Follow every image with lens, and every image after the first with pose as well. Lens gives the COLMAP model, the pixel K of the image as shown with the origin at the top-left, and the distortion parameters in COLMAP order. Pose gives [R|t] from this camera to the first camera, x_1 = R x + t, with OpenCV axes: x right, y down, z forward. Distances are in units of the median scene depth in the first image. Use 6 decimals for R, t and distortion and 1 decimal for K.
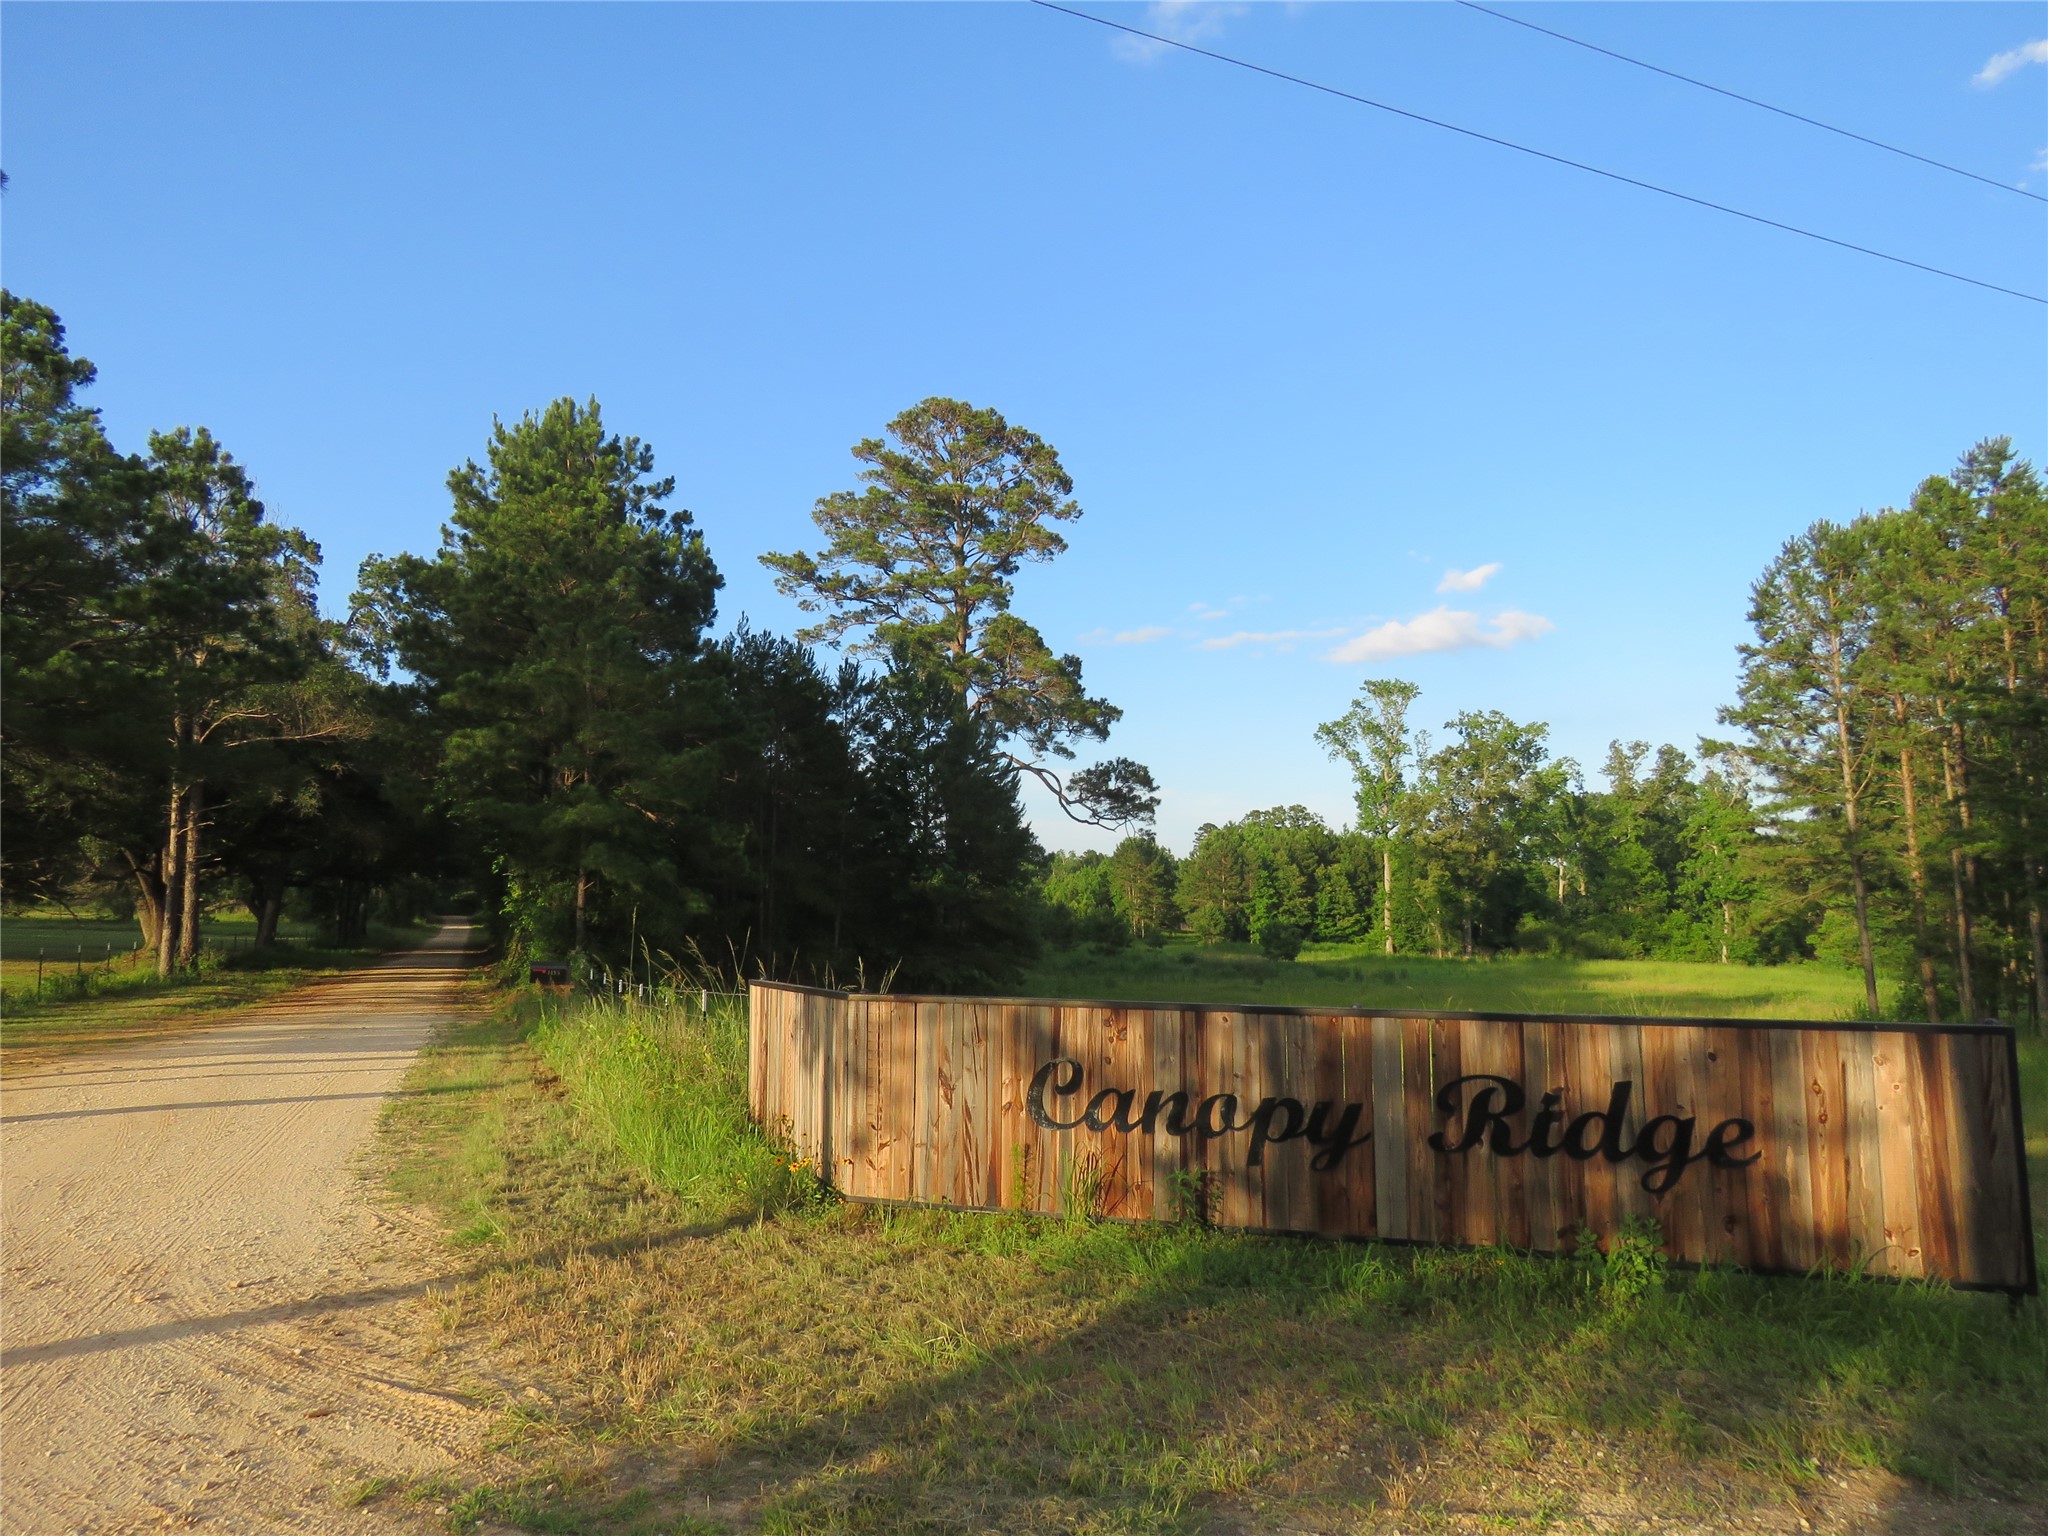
lens RADIAL K [[1301.5, 0, 1023.2], [0, 1301.5, 769.9], [0, 0, 1]] dist [-0.006520, 0.000298]
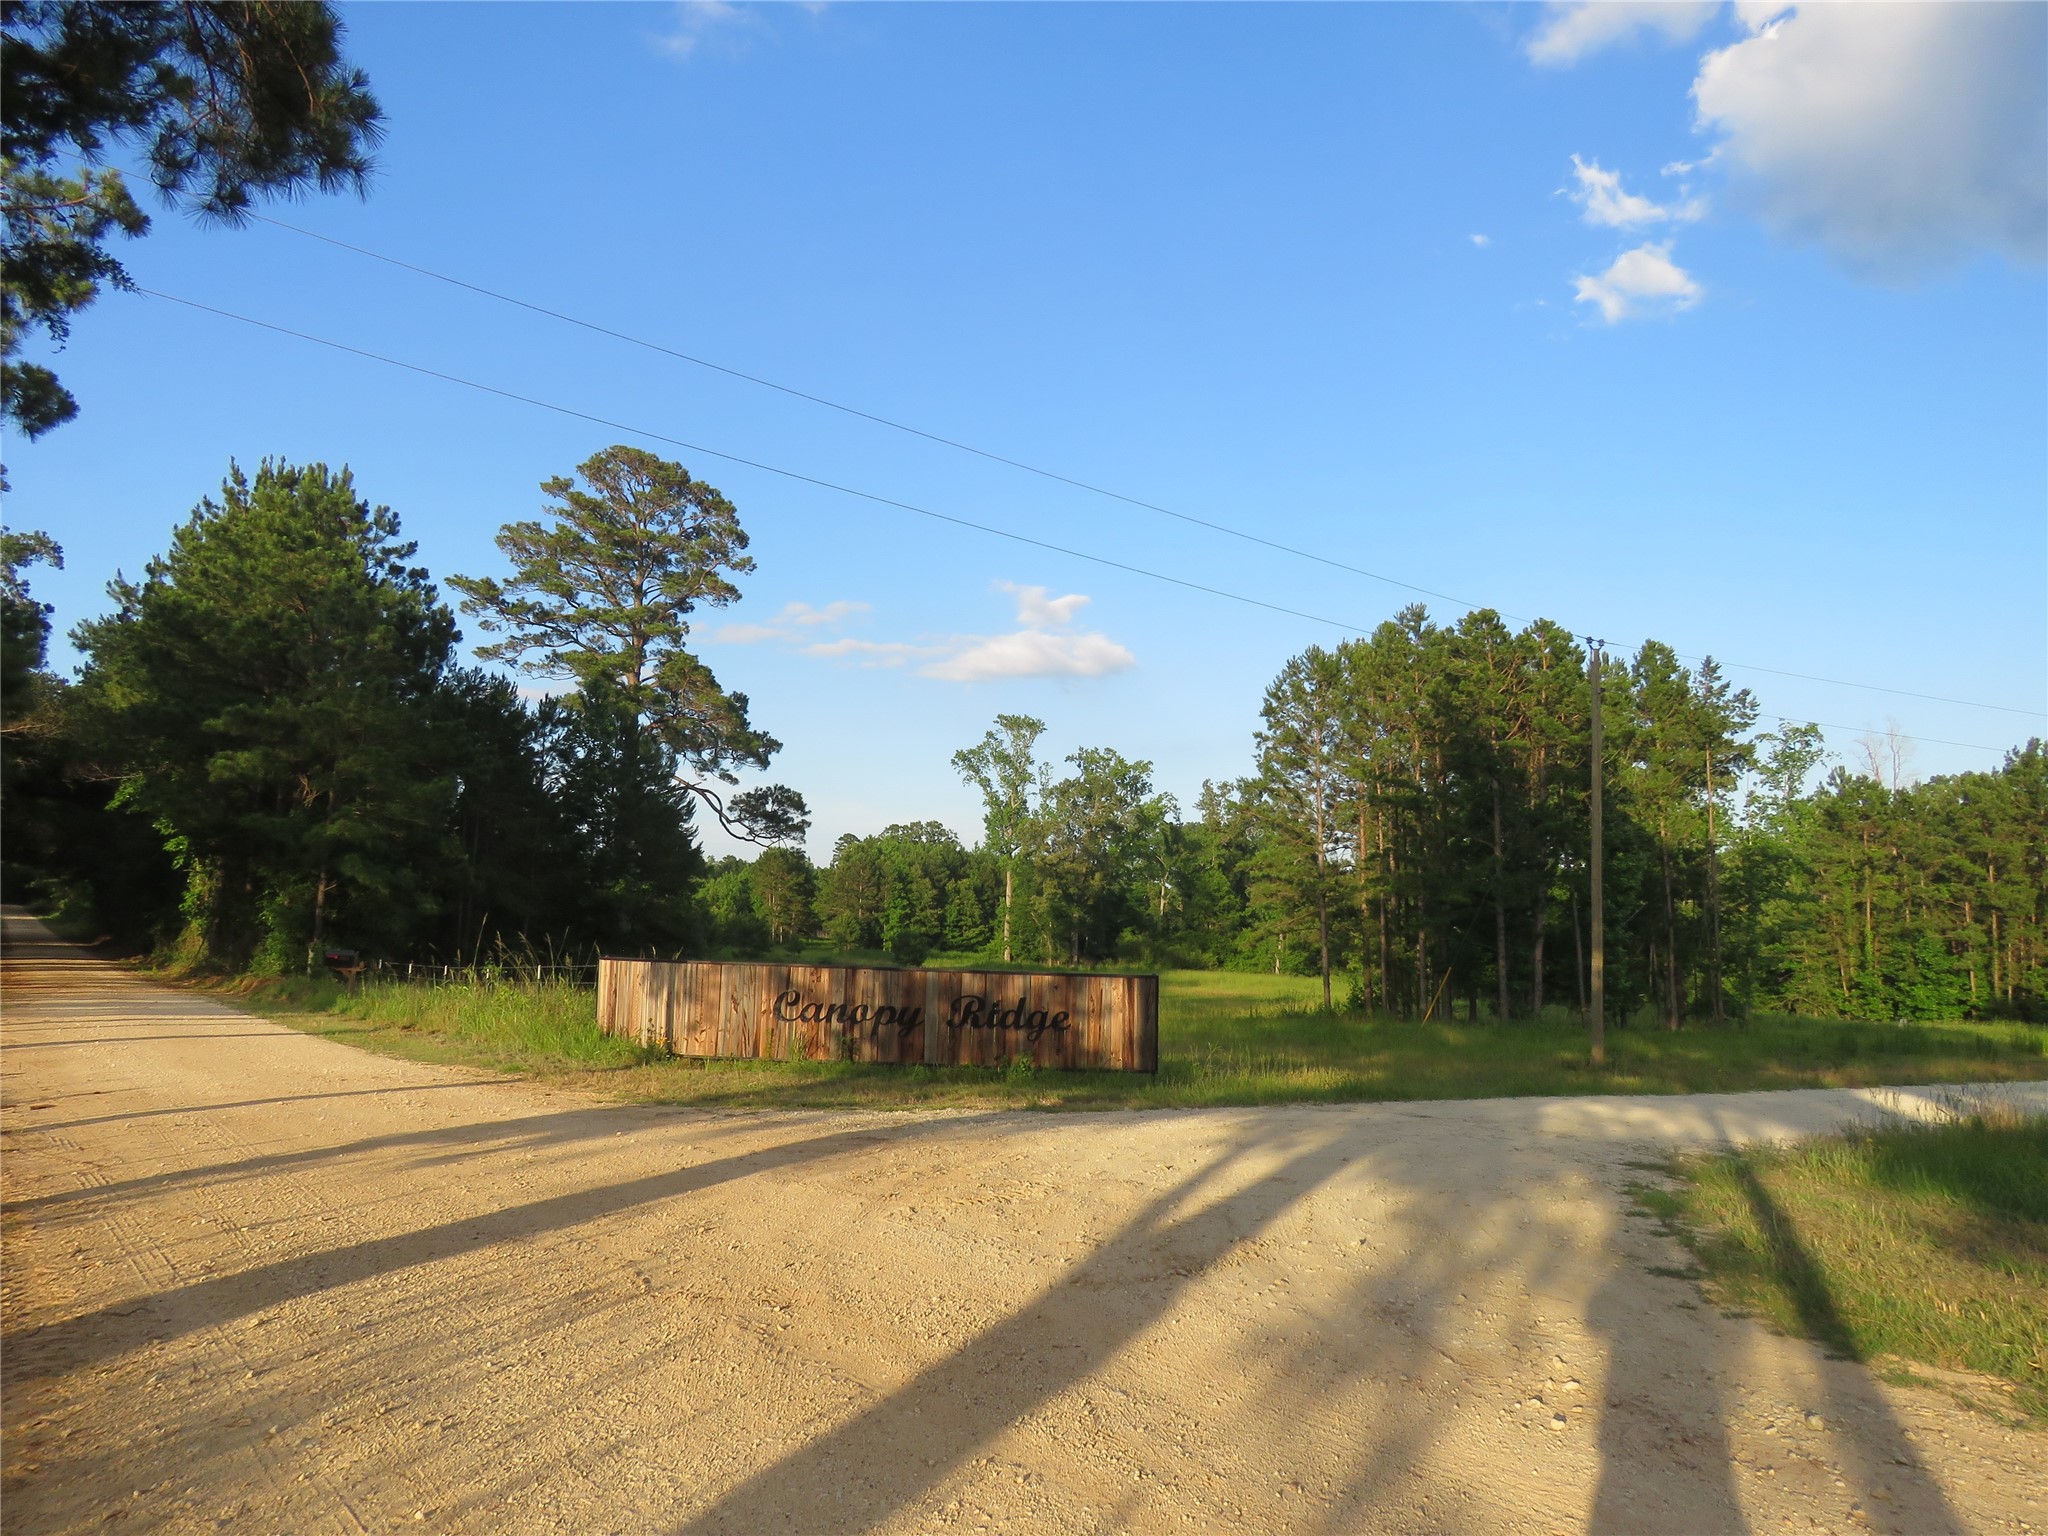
lens RADIAL K [[1301.5, 0, 1021.3], [0, 1301.5, 768.2], [0, 0, 1]] dist [-0.006520, 0.000298]
pose [[0.962055, 0.054635, 0.267331, -0.028290], [-0.052686, 0.998506, -0.014464, -0.019791], [-0.267722, -0.000170, 0.963496, -0.170736]]
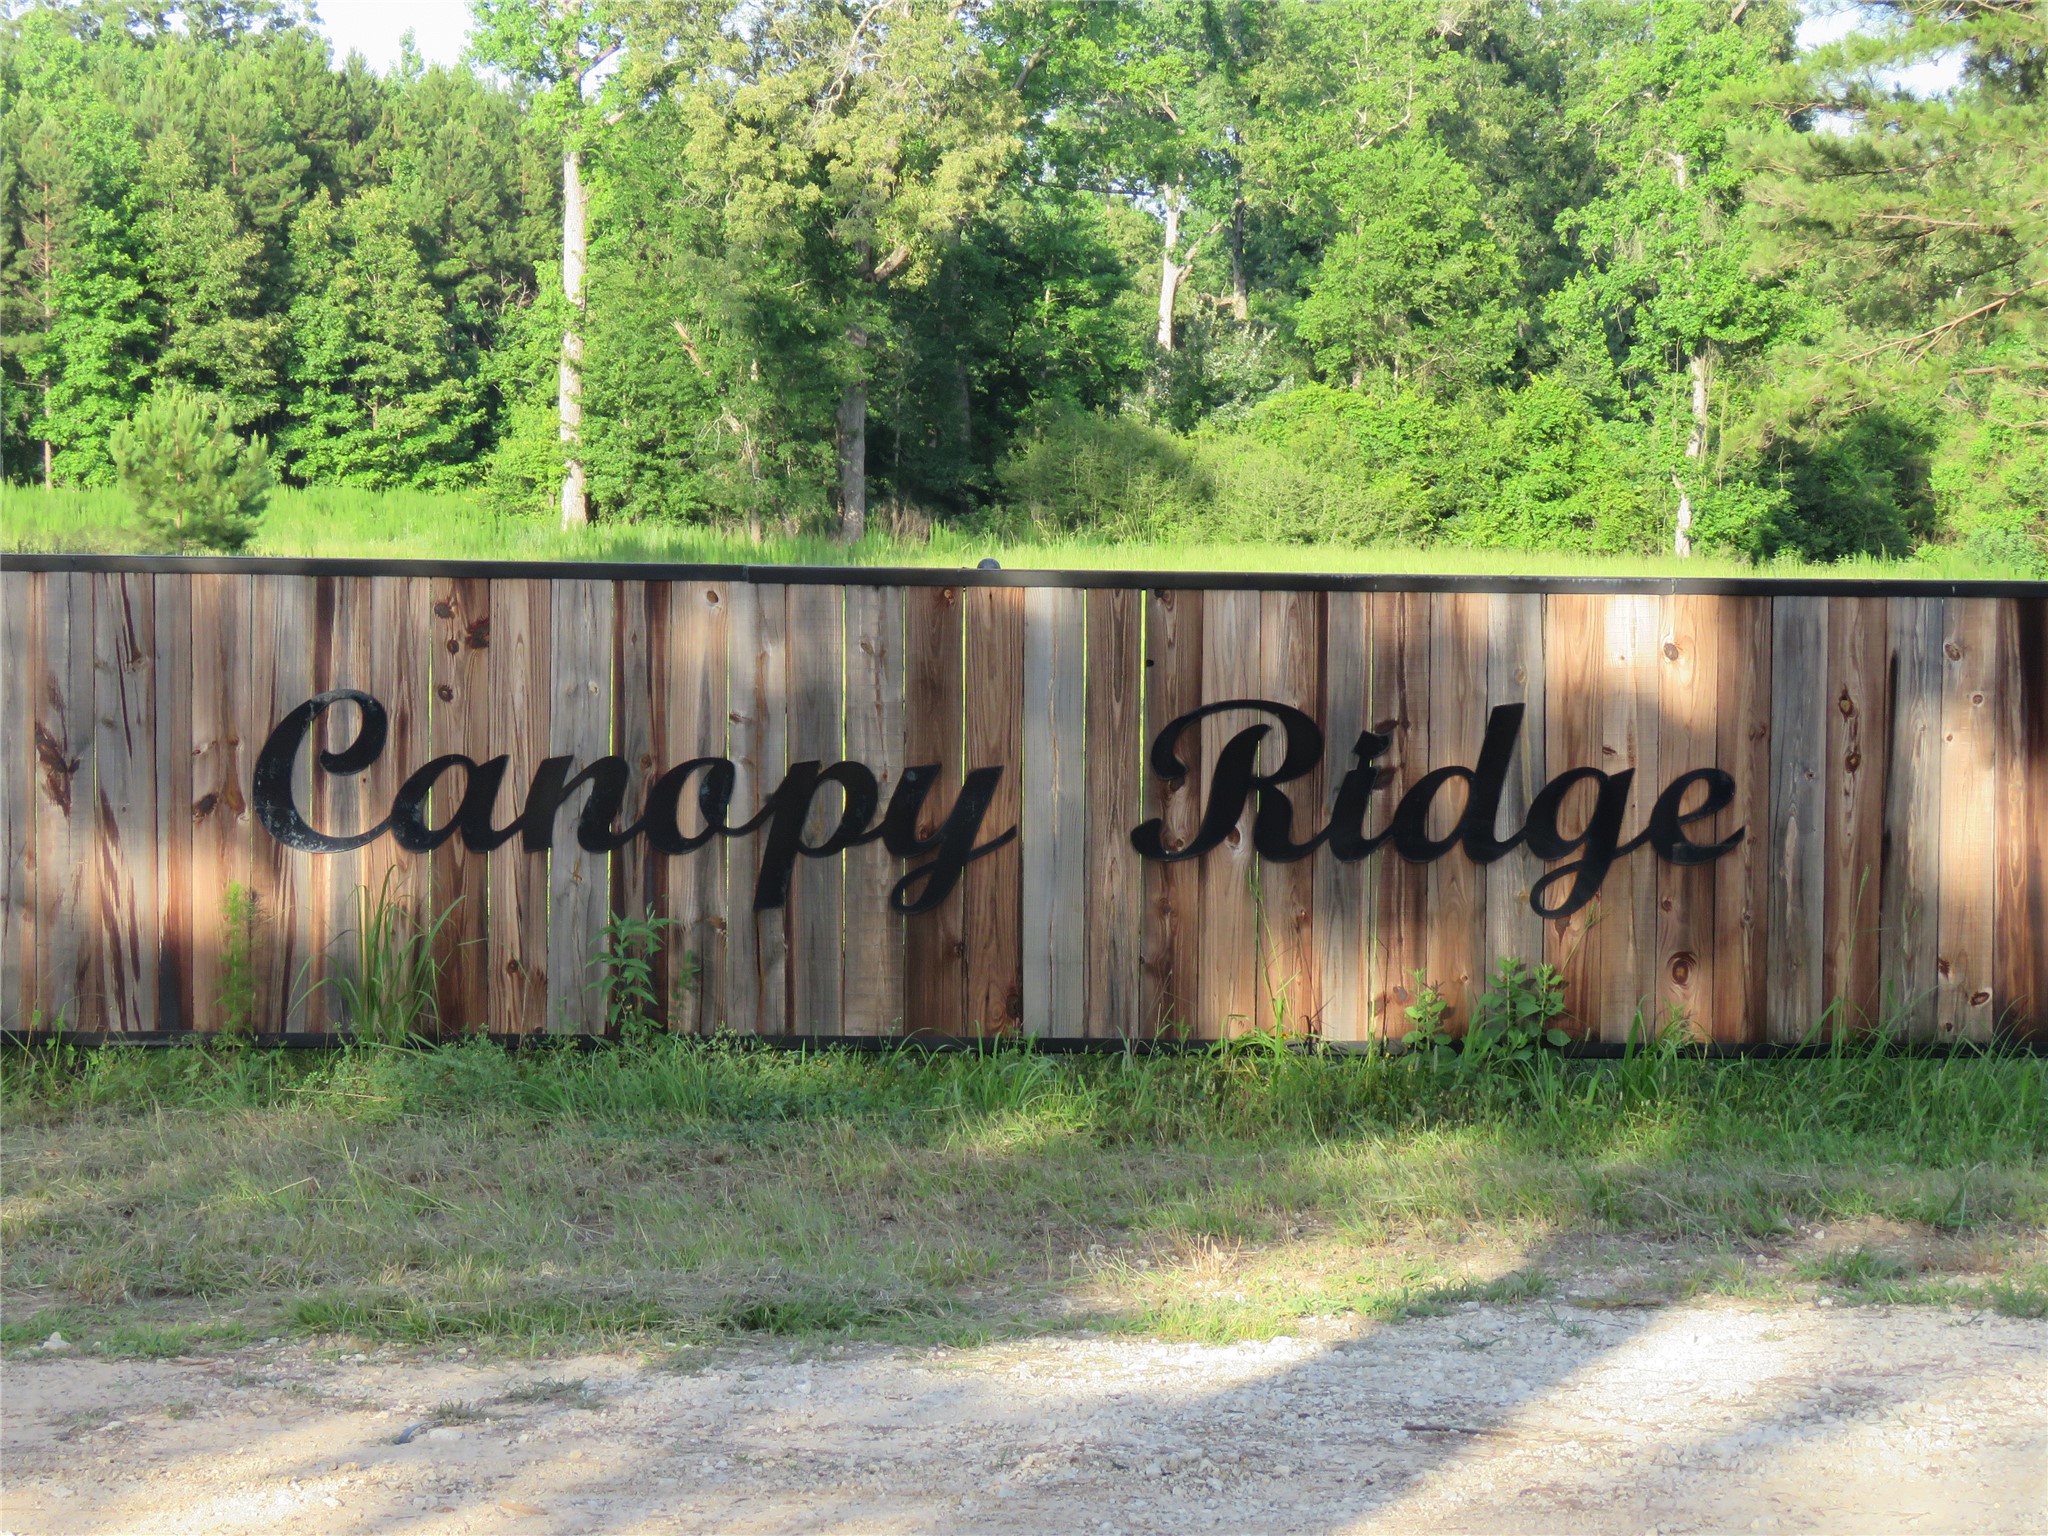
lens RADIAL K [[5262.0, 0, 1034.1], [0, 5262.0, 763.2], [0, 0, 1]] dist [-0.051247, 0.000000]
pose [[0.932725, -0.018591, 0.360109, -0.053177], [-0.047261, 0.983753, 0.173197, -0.009672], [-0.357478, -0.178564, 0.916692, -0.096403]]
